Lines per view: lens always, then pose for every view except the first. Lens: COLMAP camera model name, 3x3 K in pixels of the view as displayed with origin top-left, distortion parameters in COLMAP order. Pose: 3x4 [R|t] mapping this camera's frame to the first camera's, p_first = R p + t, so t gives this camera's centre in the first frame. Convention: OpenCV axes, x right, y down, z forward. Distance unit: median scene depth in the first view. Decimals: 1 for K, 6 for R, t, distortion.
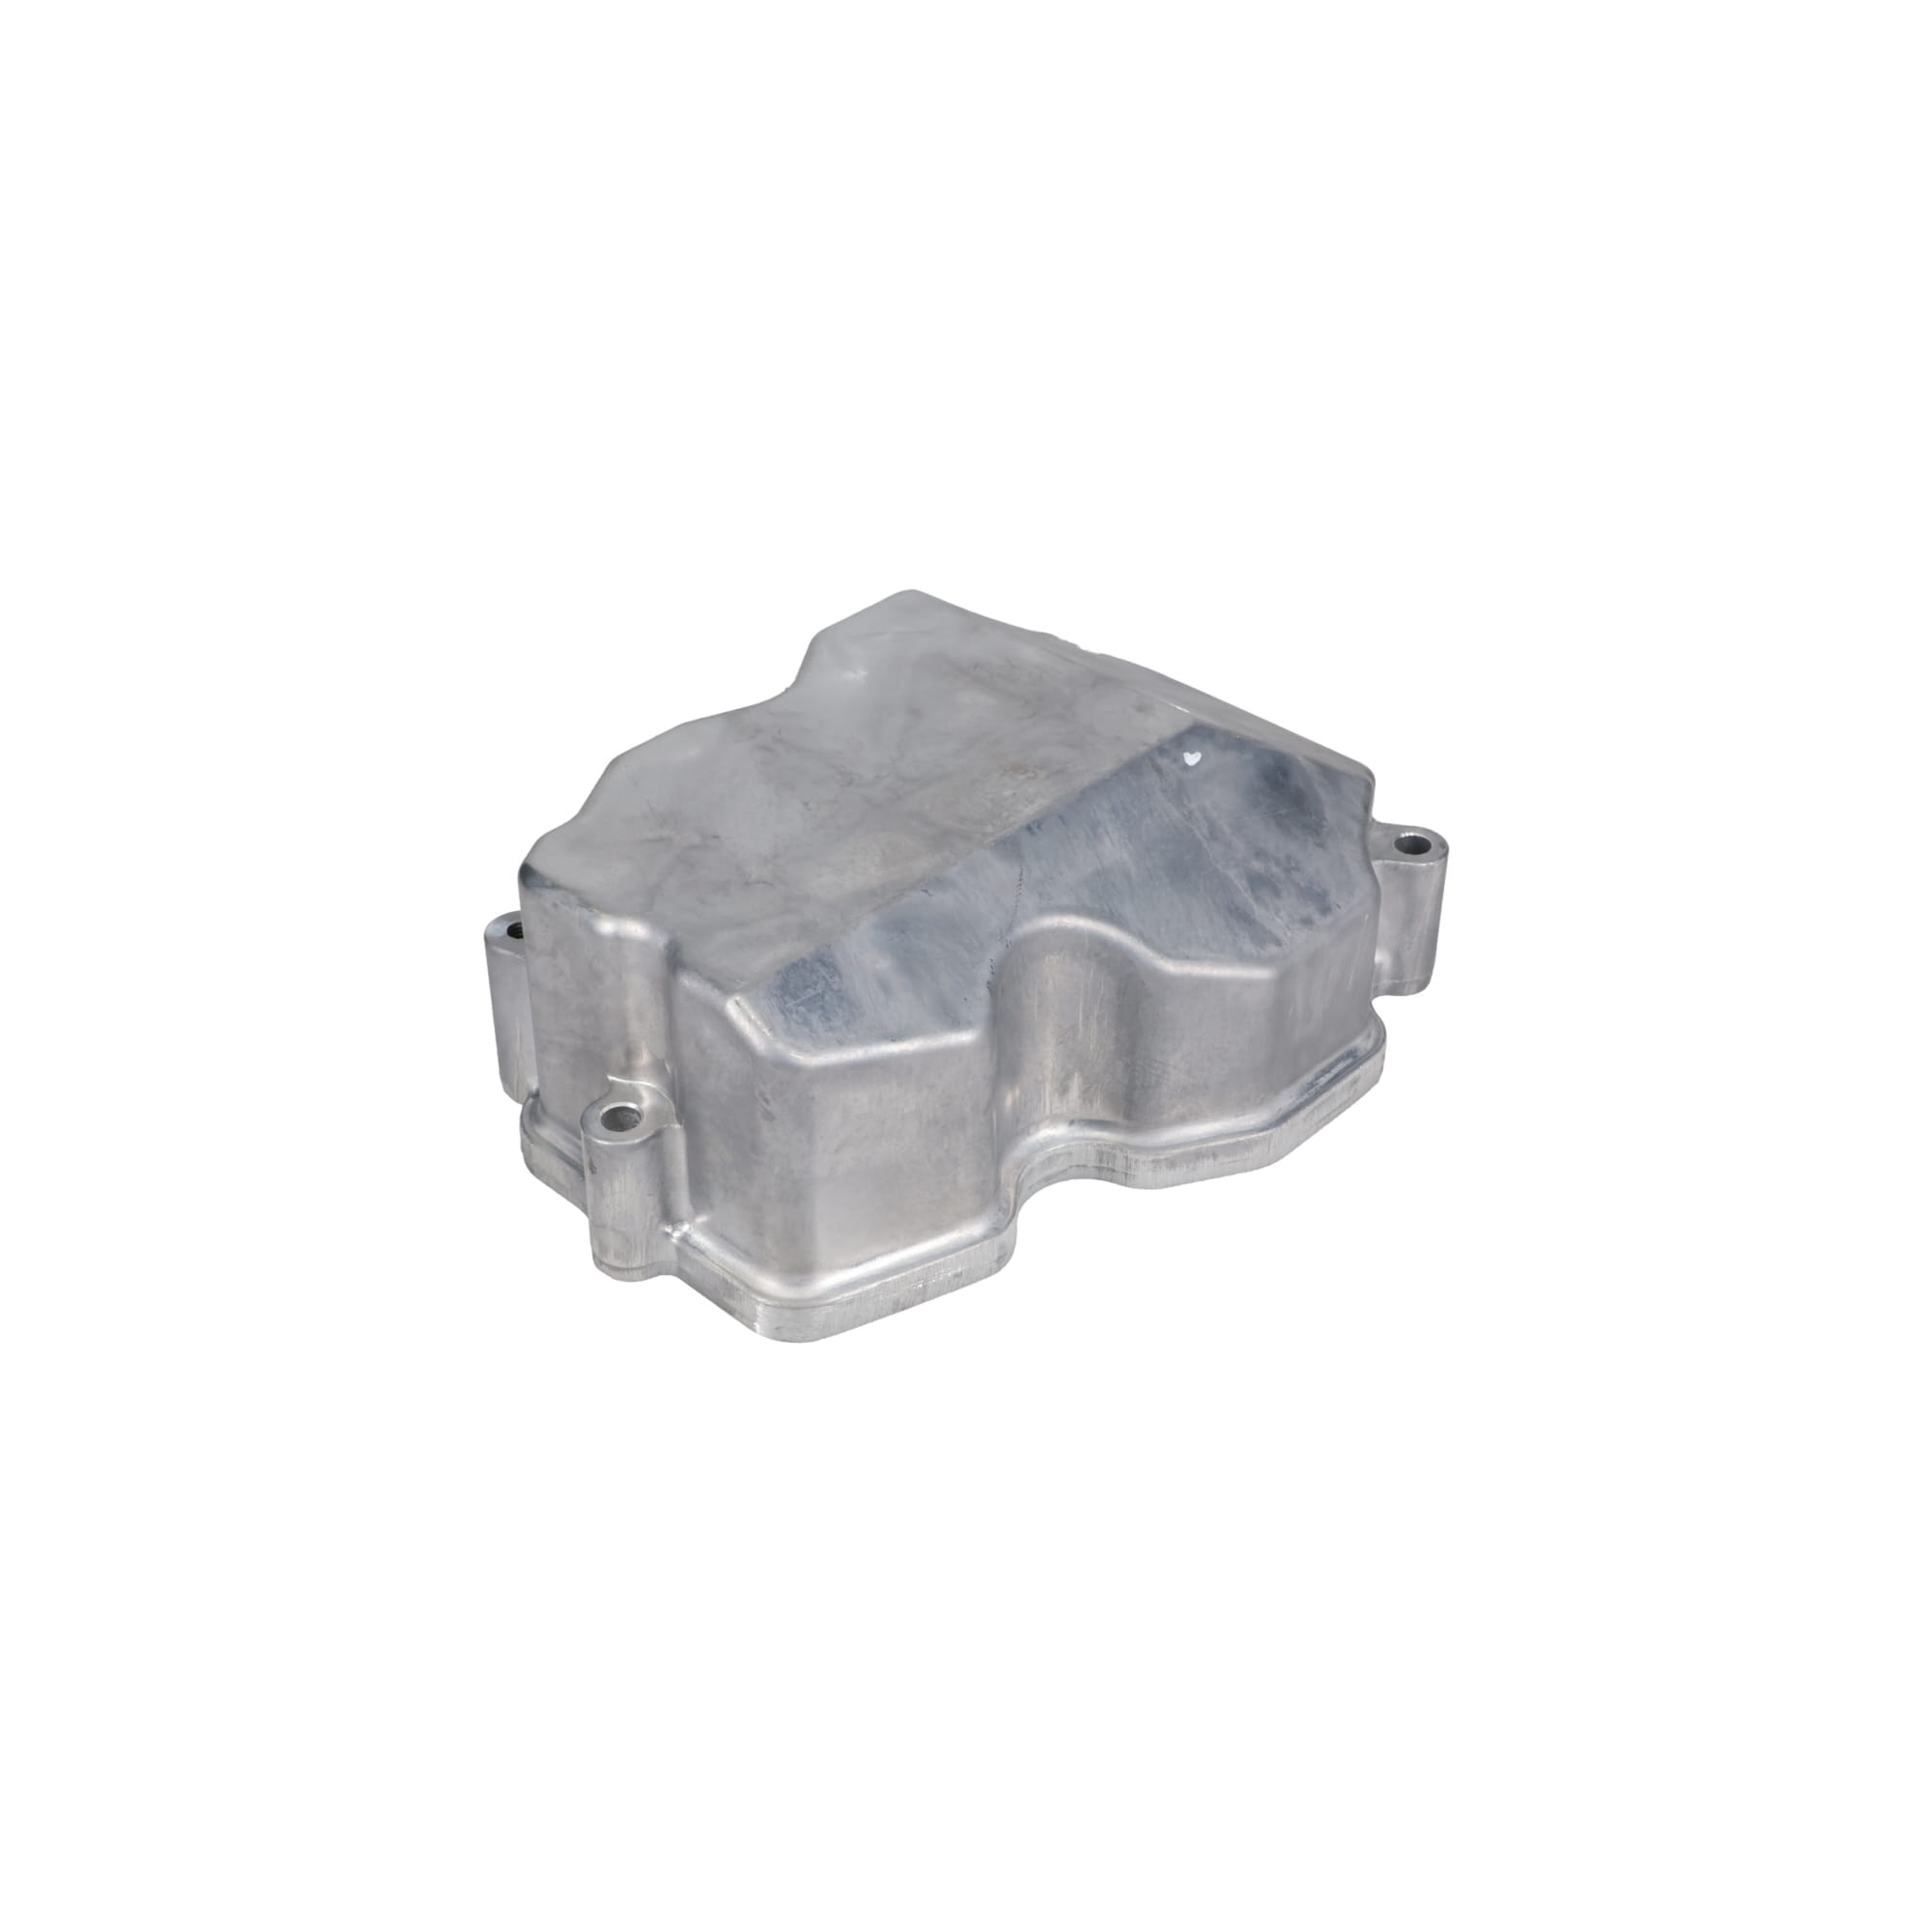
lens RADIAL K [[2609.8, 0, 926.4], [0, 2609.8, 966.4], [0, 0, 1]] dist [-0.098651, -0.004852]
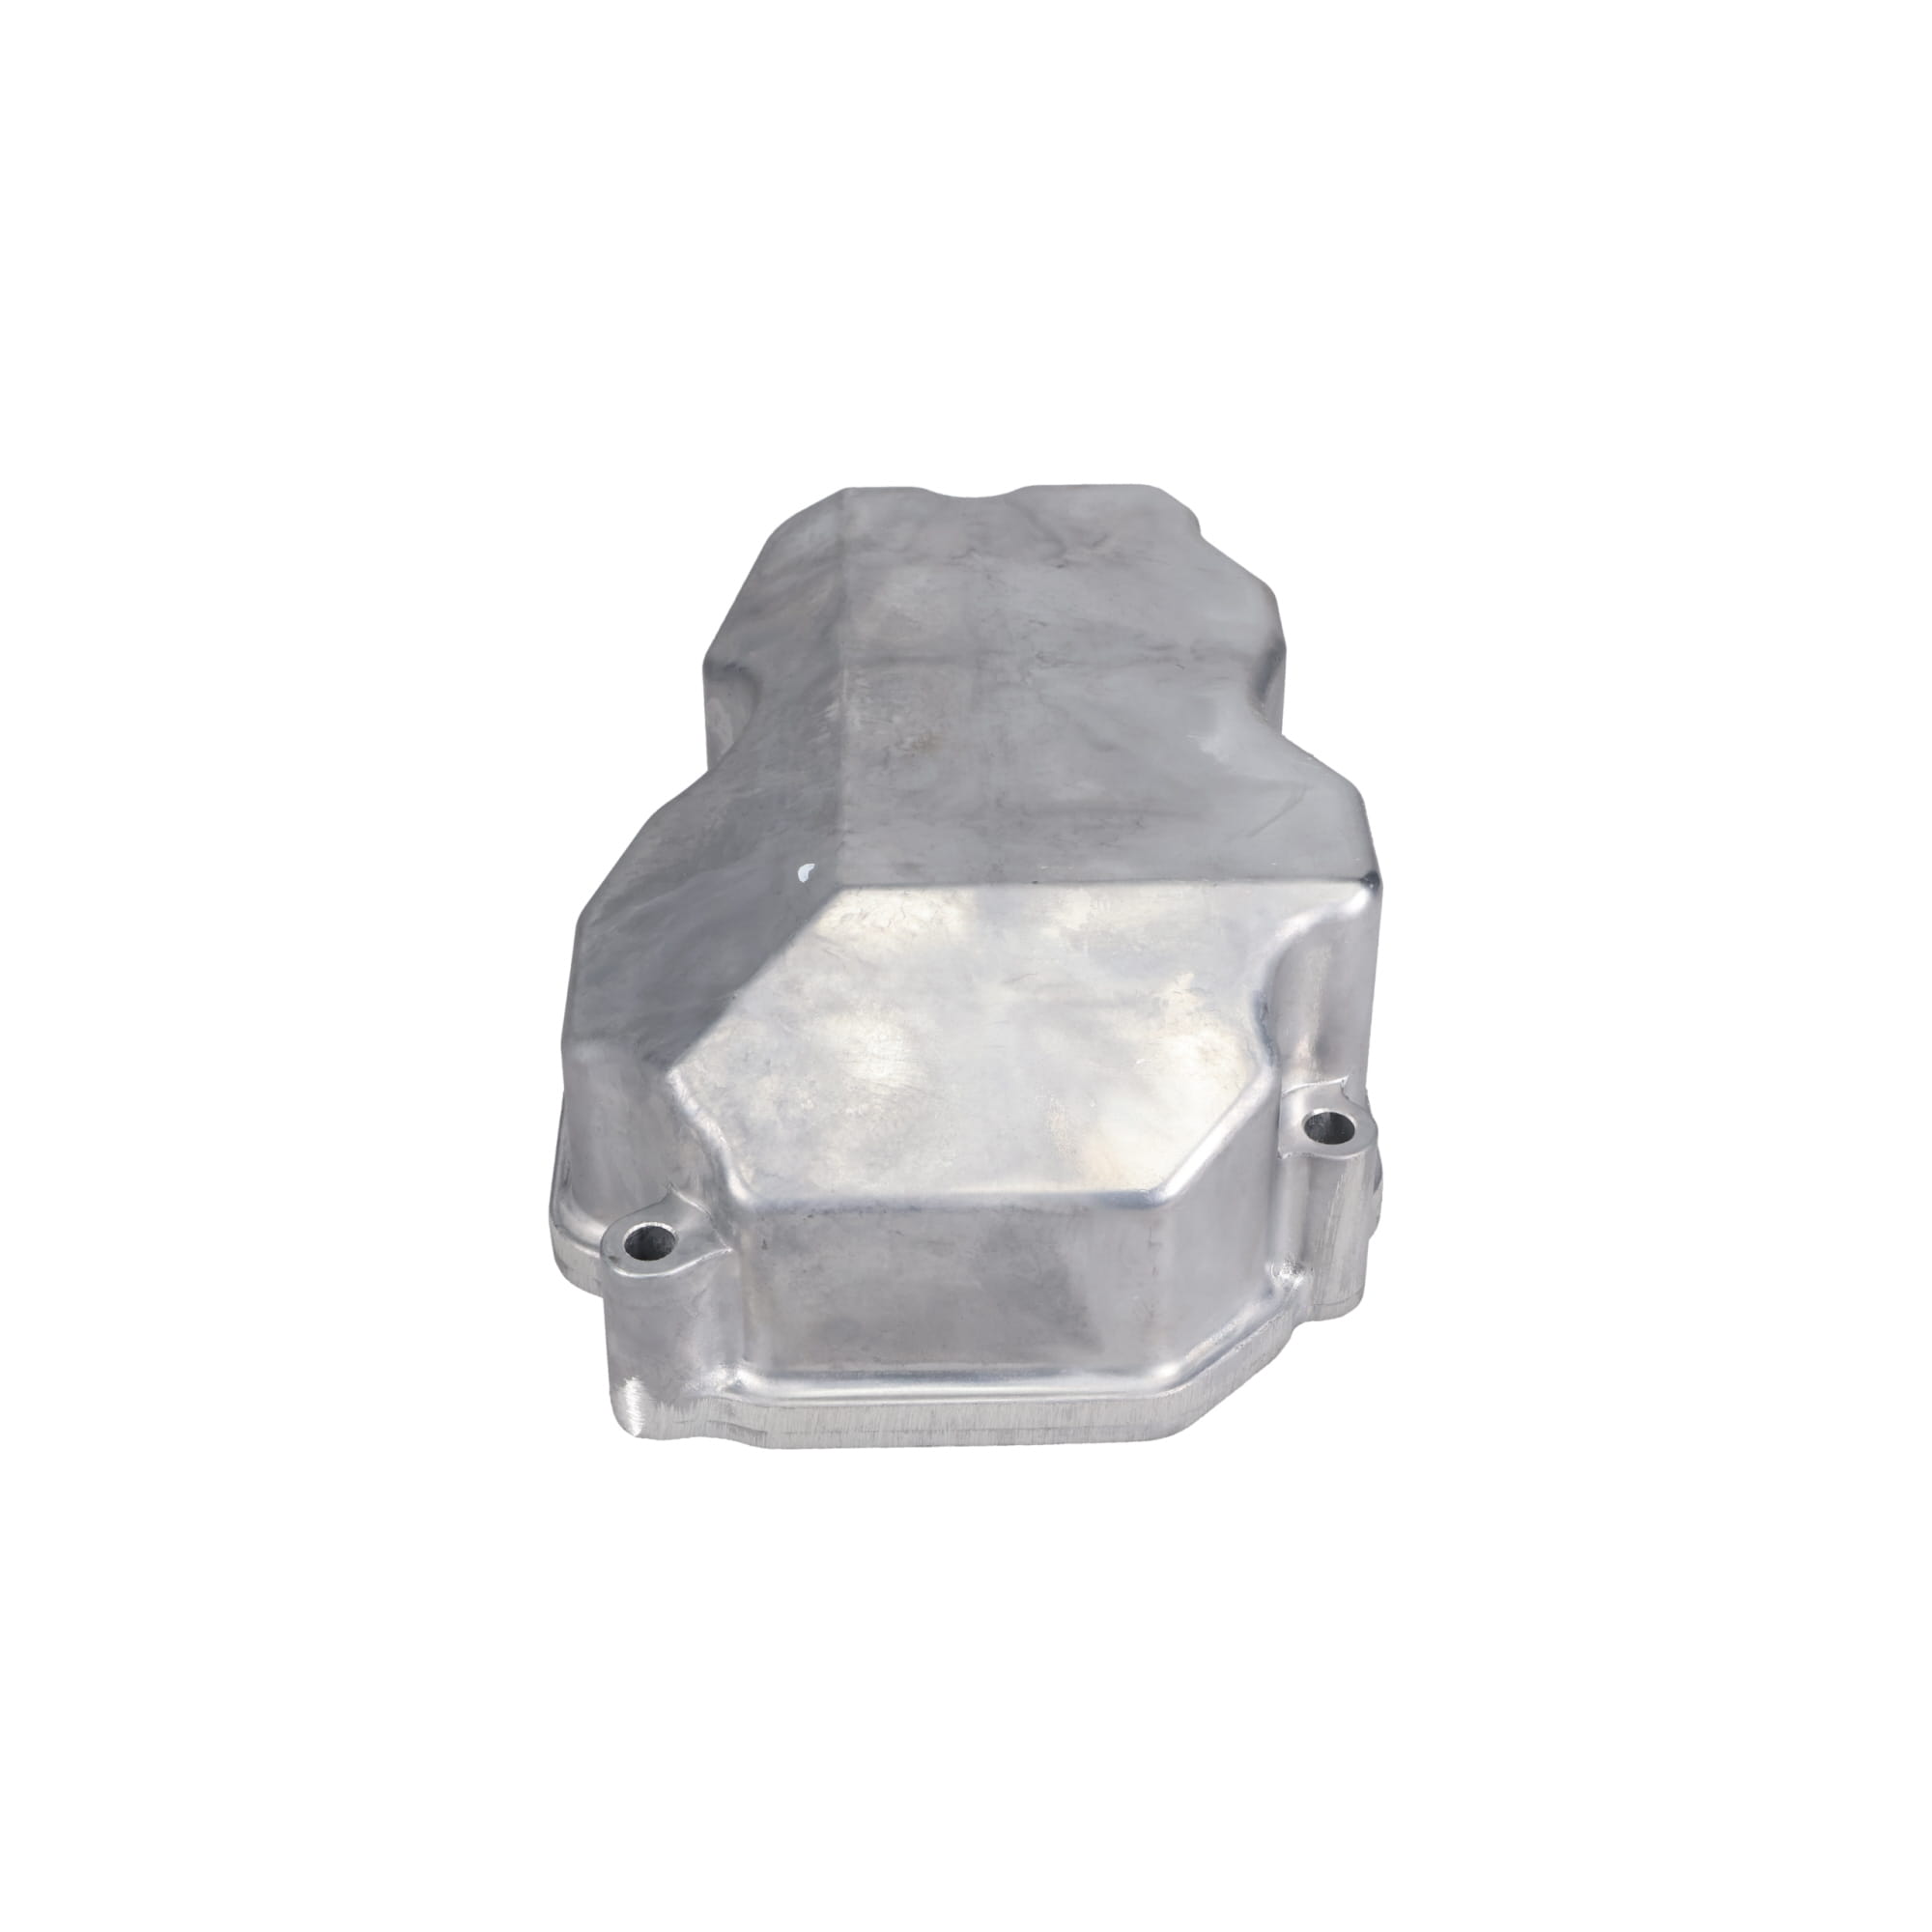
lens RADIAL K [[3108.1, 0, 966.0], [0, 3108.1, 966.0], [0, 0, 1]] dist [-0.020760, -0.007227]
pose [[-0.701777, 0.434594, -0.564479, 0.628670], [-0.422049, 0.384714, 0.820896, -0.885587], [0.573920, 0.814324, -0.086563, 1.173088]]
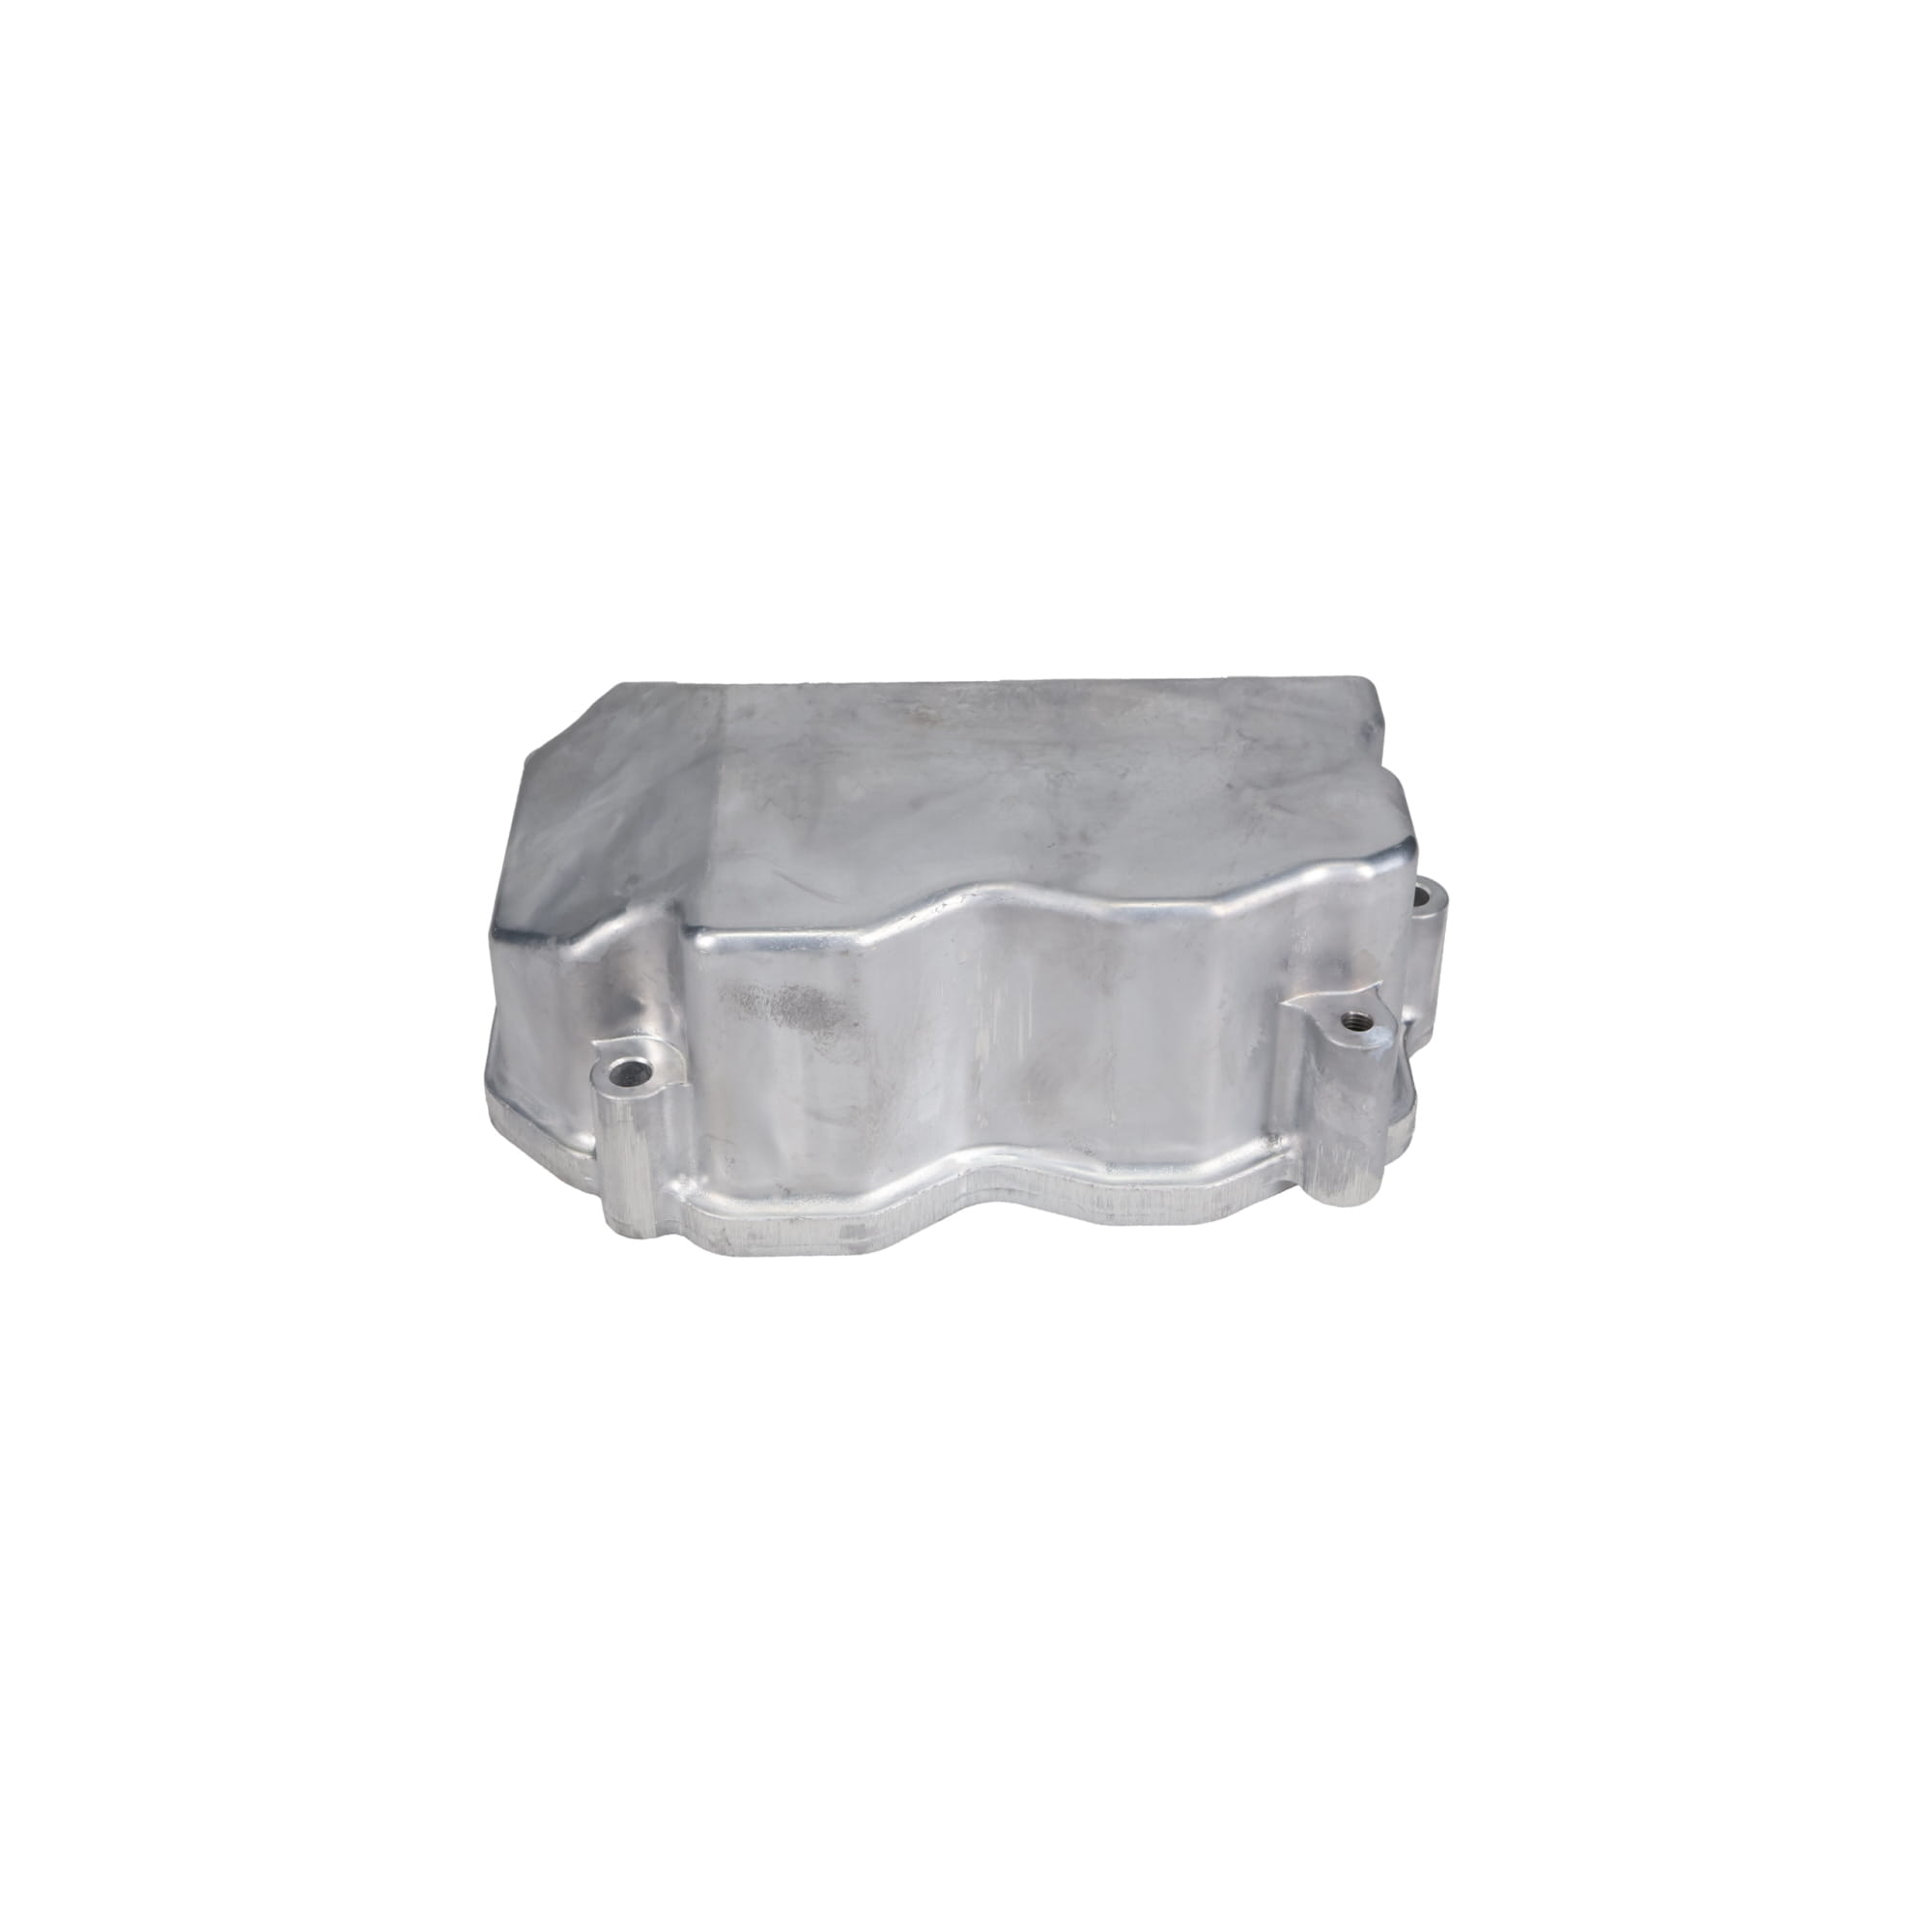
lens RADIAL K [[2609.8, 0, 926.4], [0, 2609.8, 966.4], [0, 0, 1]] dist [-0.098651, -0.004852]
pose [[-0.697515, -0.428080, 0.574648, -0.587129], [0.438710, 0.378959, 0.814815, -0.863913], [-0.566574, 0.820449, -0.076527, 1.174742]]
